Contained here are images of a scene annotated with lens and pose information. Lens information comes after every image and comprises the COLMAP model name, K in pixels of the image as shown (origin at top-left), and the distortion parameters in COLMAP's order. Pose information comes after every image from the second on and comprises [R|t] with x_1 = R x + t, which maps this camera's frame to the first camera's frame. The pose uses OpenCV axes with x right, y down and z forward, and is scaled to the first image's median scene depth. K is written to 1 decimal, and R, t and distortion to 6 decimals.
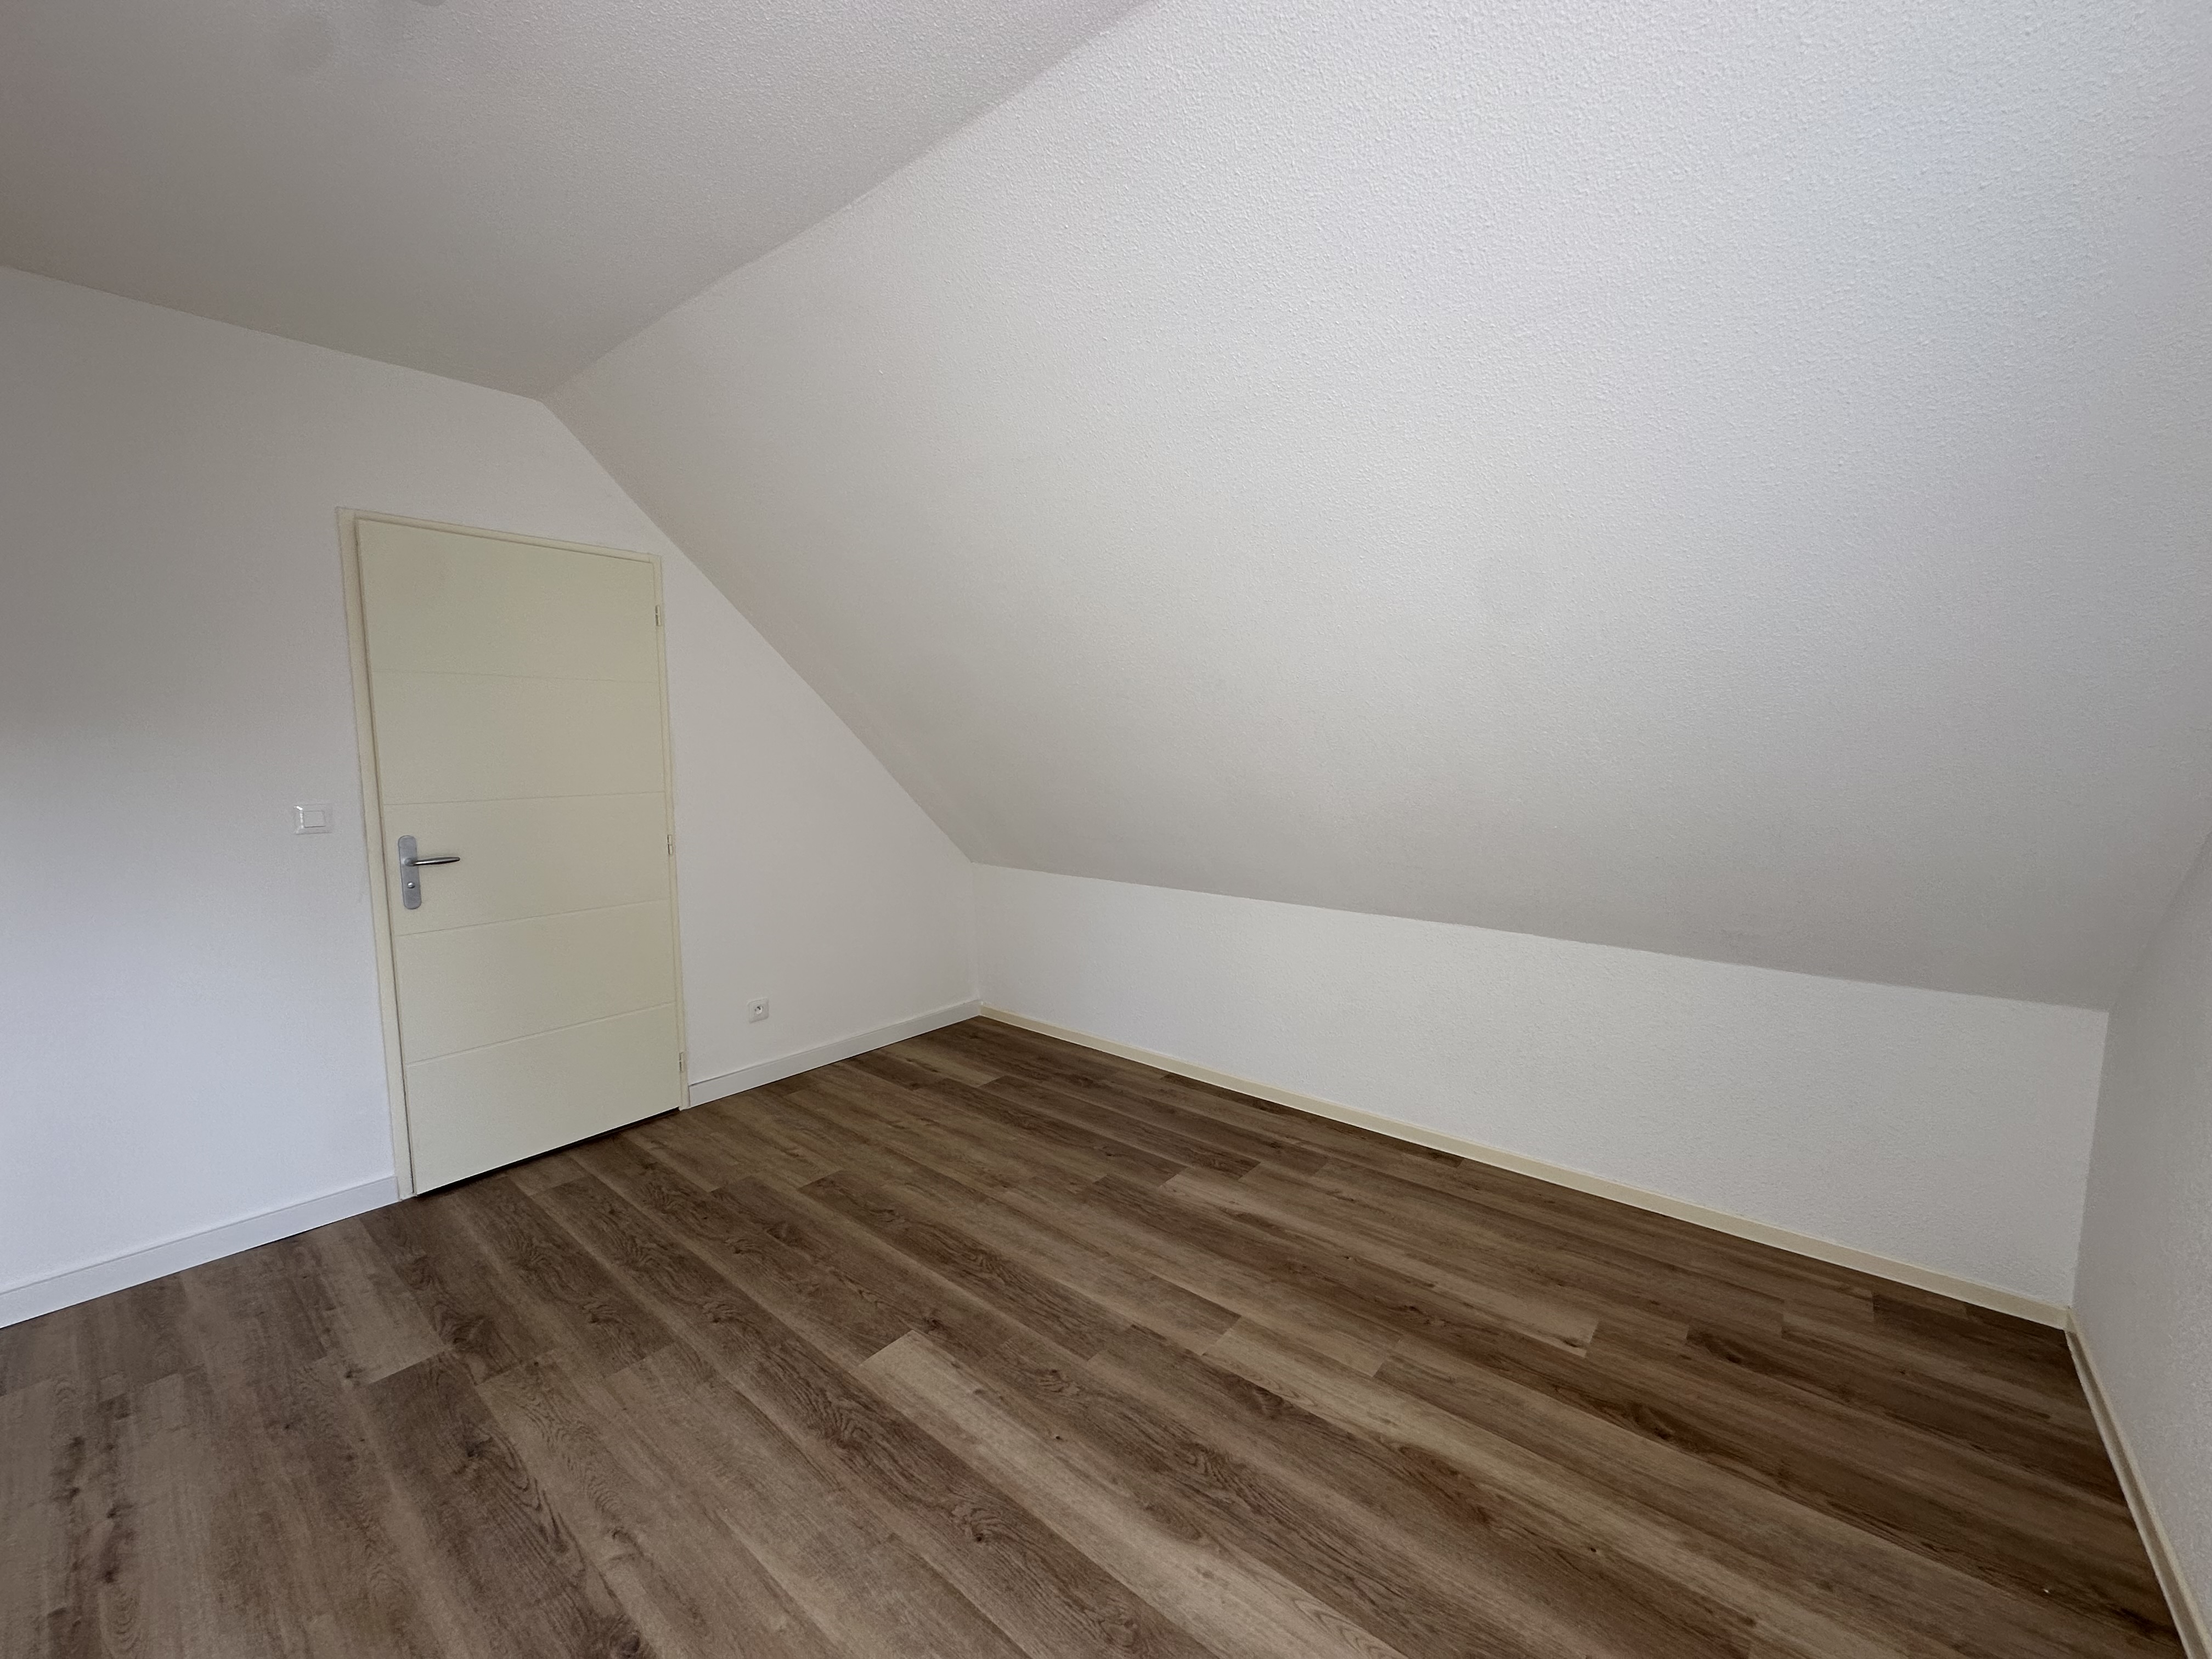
lens RADIAL K [[872.3, 0, 1106.0], [0, 872.3, 829.5], [0, 0, 1]] dist [0.000107, -0.000148]
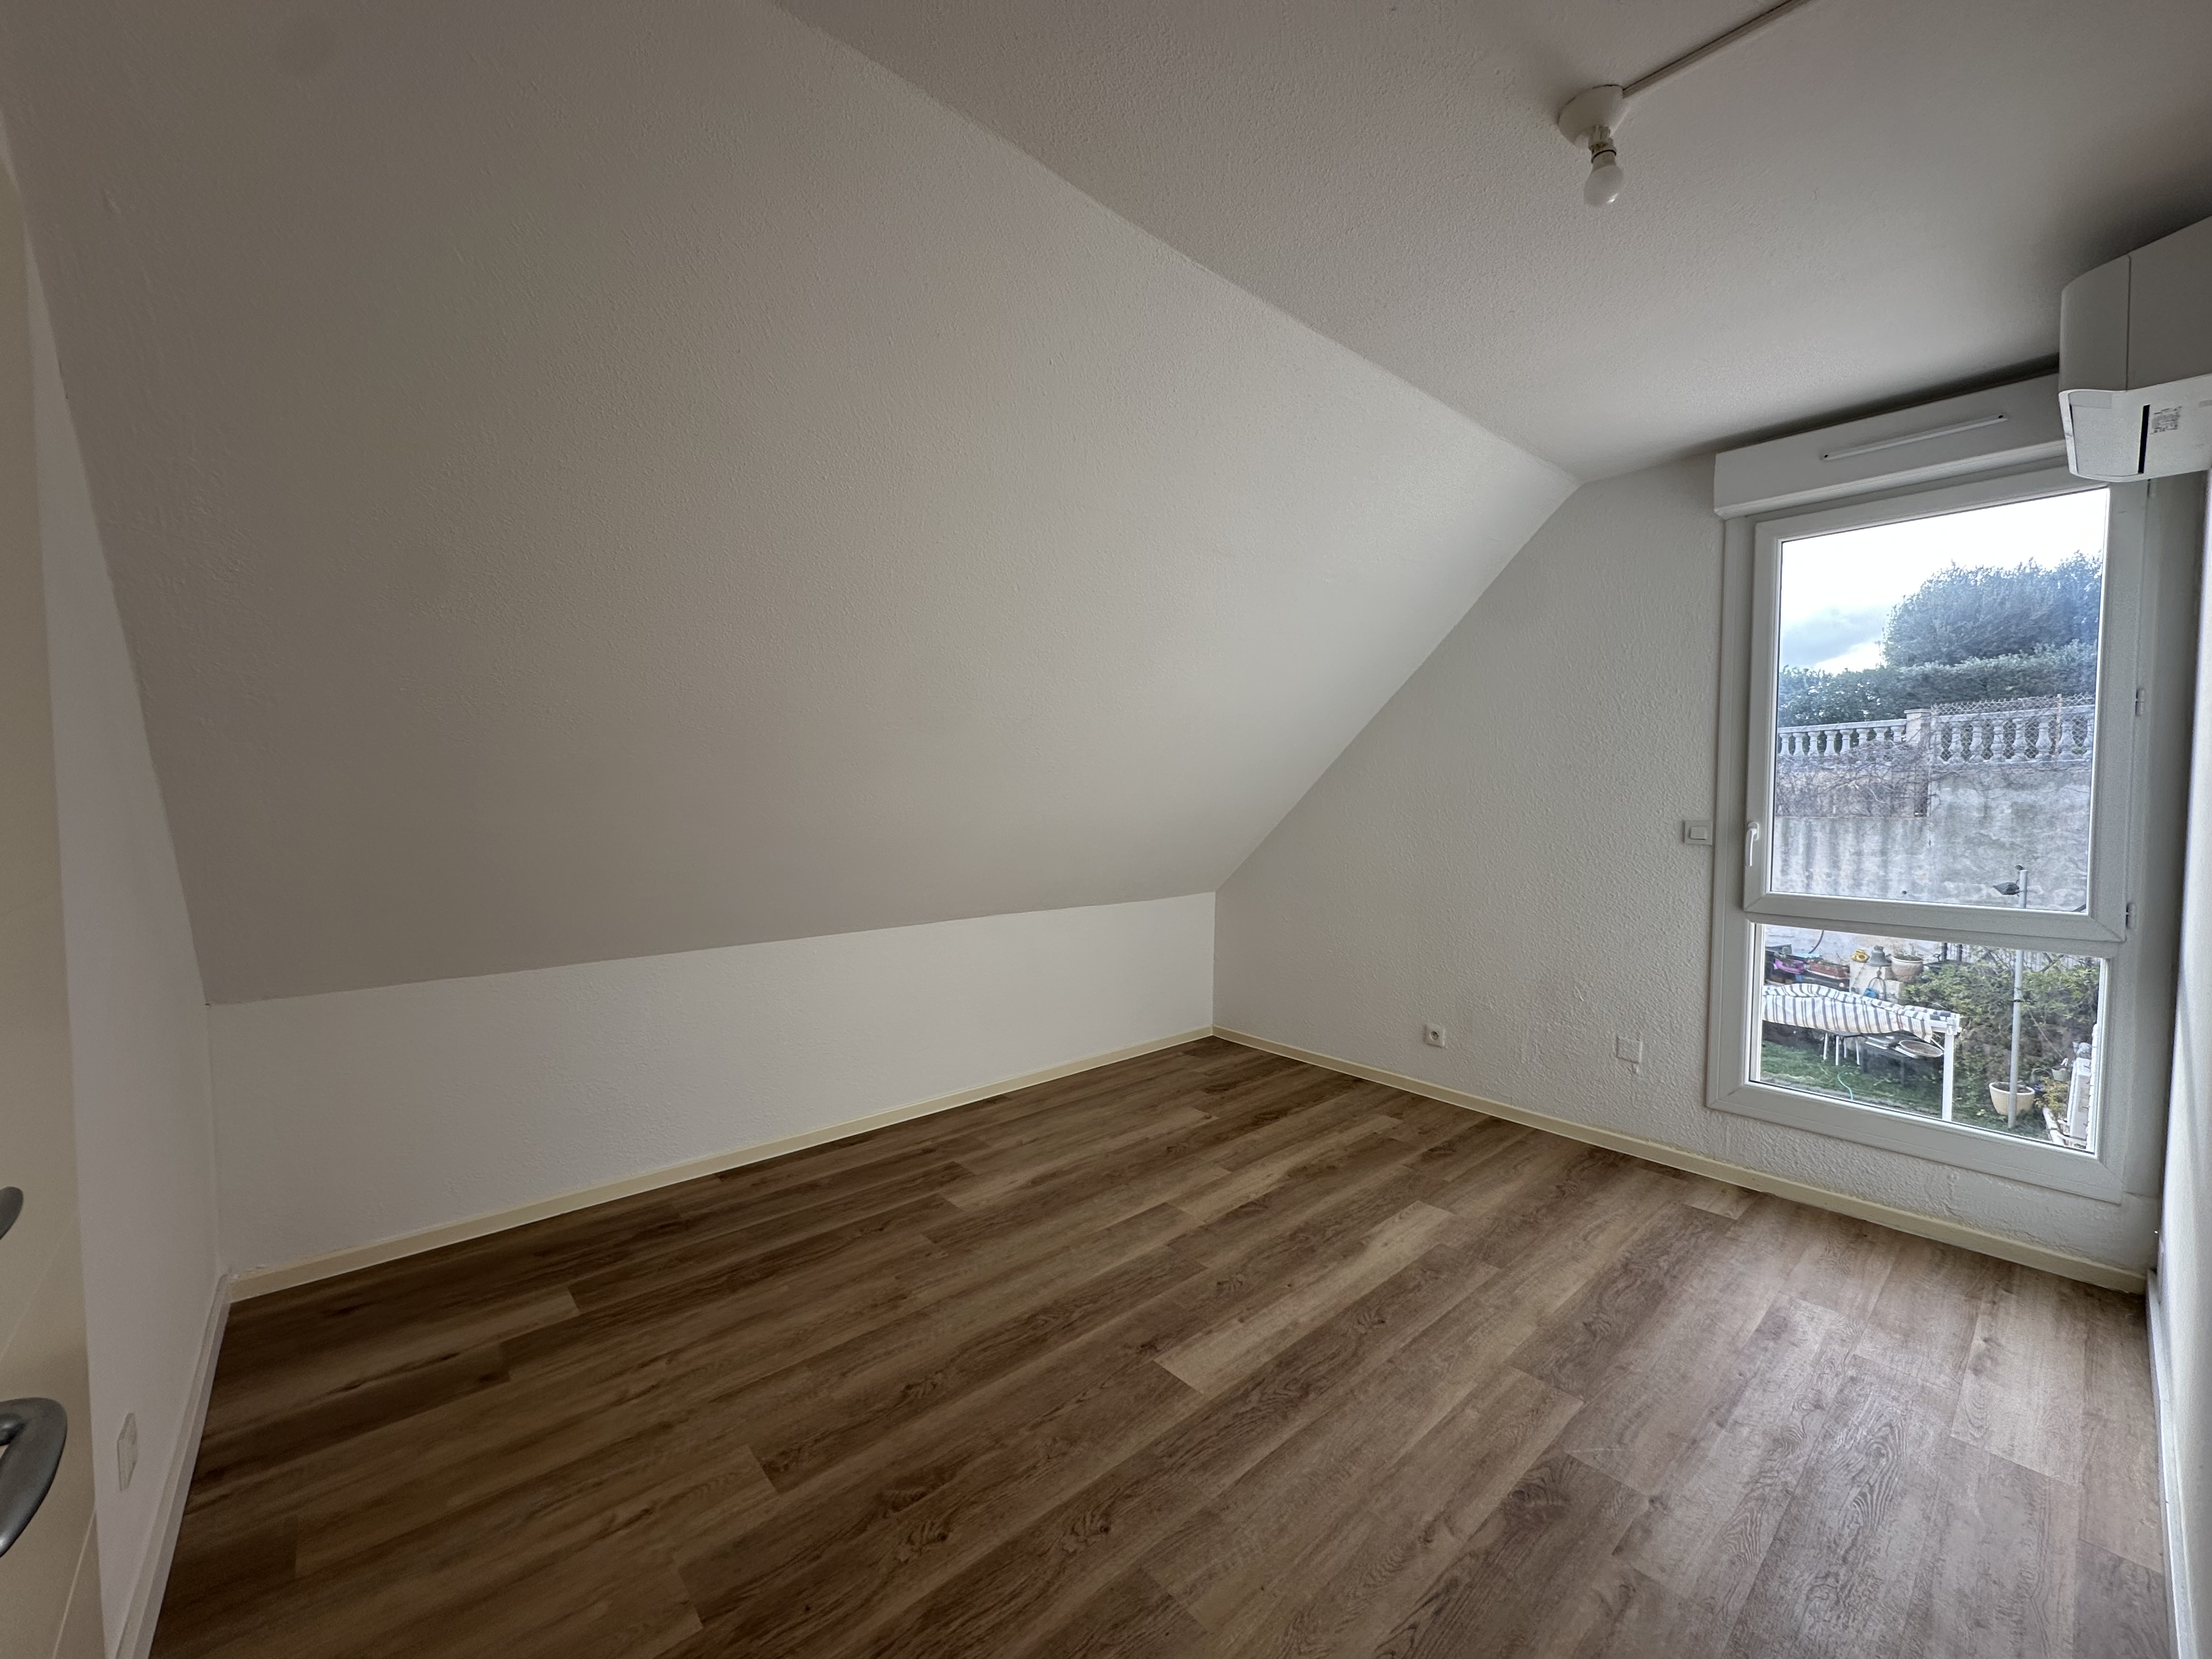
lens RADIAL K [[872.3, 0, 1106.0], [0, 872.3, 829.5], [0, 0, 1]] dist [0.000107, -0.000148]
pose [[0.166546, -0.044113, 0.985046, -1.094519], [0.098768, 0.994721, 0.027847, -0.050785], [-0.981075, 0.092653, 0.170024, 0.774167]]
